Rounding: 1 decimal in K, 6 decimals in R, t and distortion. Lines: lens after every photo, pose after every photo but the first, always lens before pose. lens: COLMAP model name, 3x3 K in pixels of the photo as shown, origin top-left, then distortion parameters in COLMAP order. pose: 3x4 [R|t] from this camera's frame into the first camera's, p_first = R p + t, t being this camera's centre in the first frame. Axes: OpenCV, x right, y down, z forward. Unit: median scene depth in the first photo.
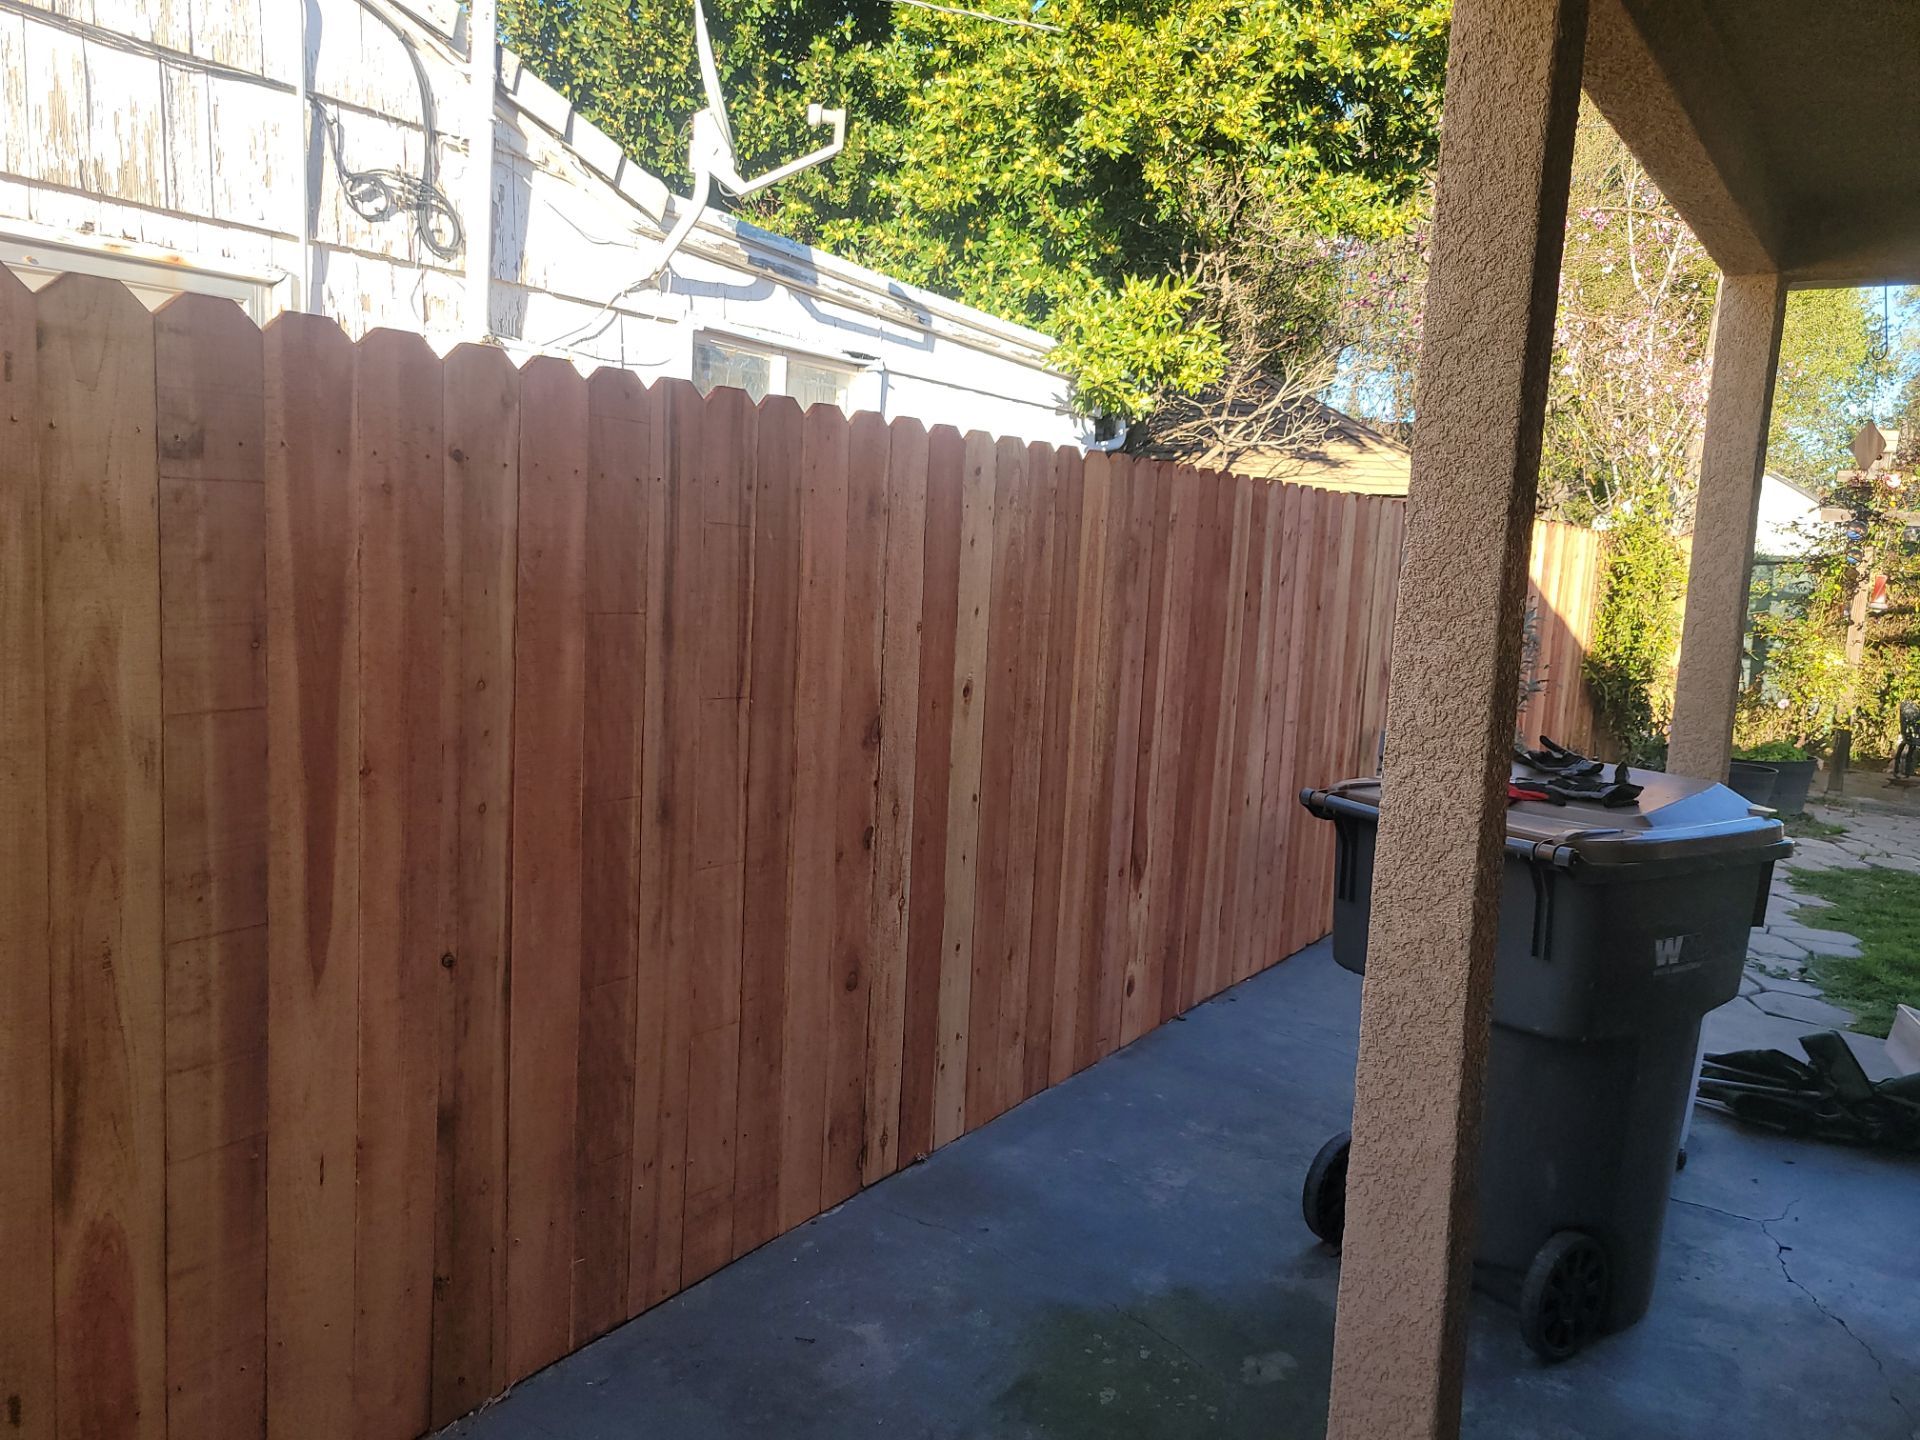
lens RADIAL K [[1444.5, 0, 986.7], [0, 1444.5, 678.0], [0, 0, 1]] dist [0.022817, -0.009377]
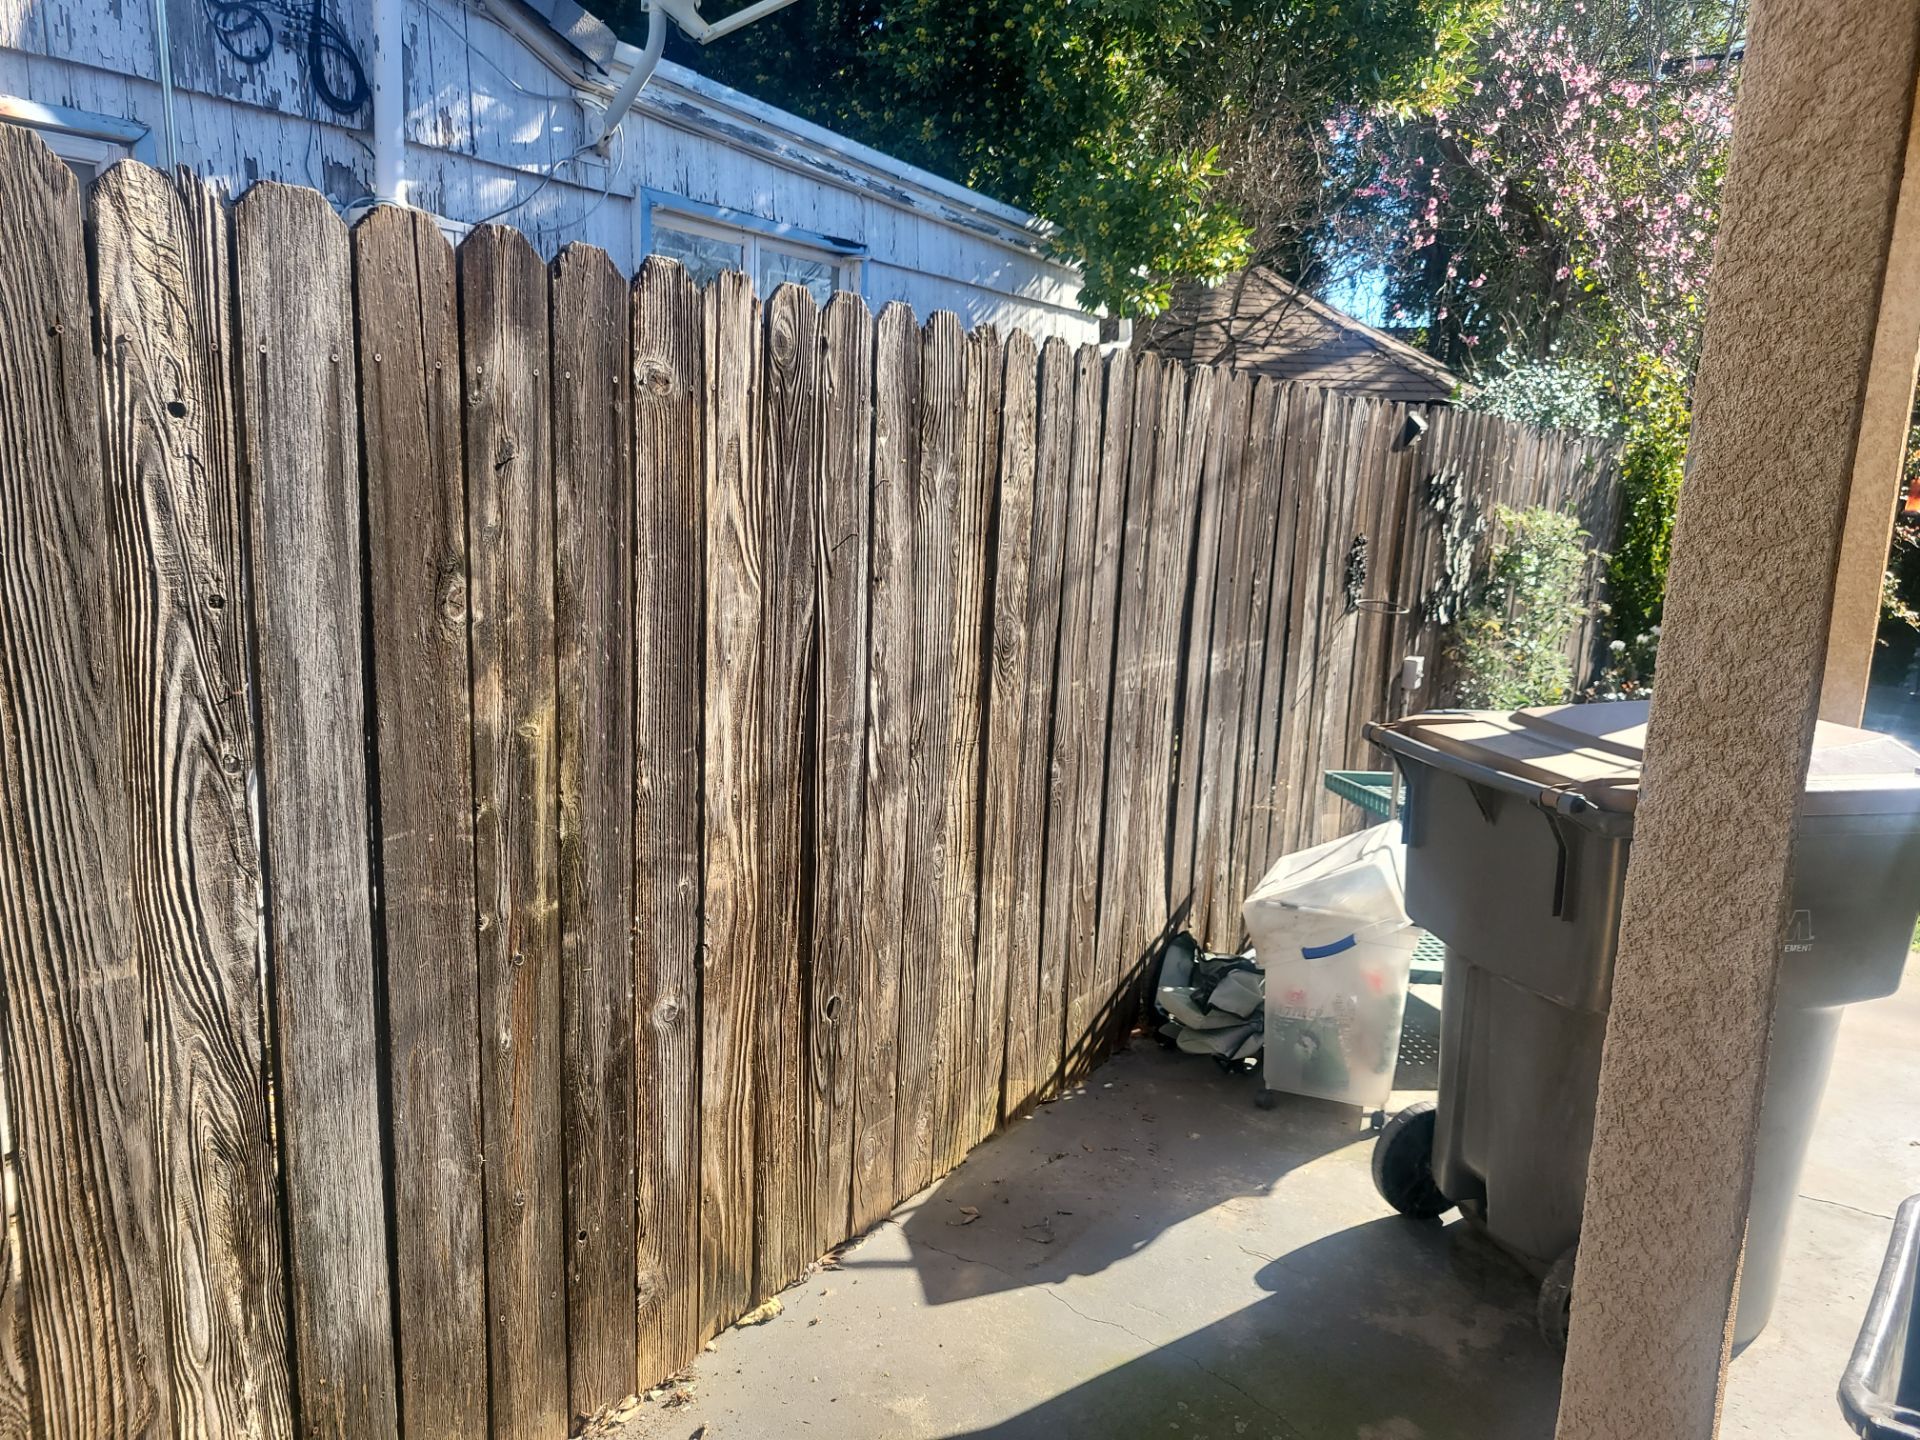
lens RADIAL K [[1459.7, 0, 957.4], [0, 1459.7, 714.6], [0, 0, 1]] dist [0.062418, -0.047624]
pose [[0.999818, -0.018615, 0.004244, -0.044619], [0.018230, 0.996810, 0.077701, -0.014028], [-0.005677, -0.077610, 0.996968, 0.155834]]
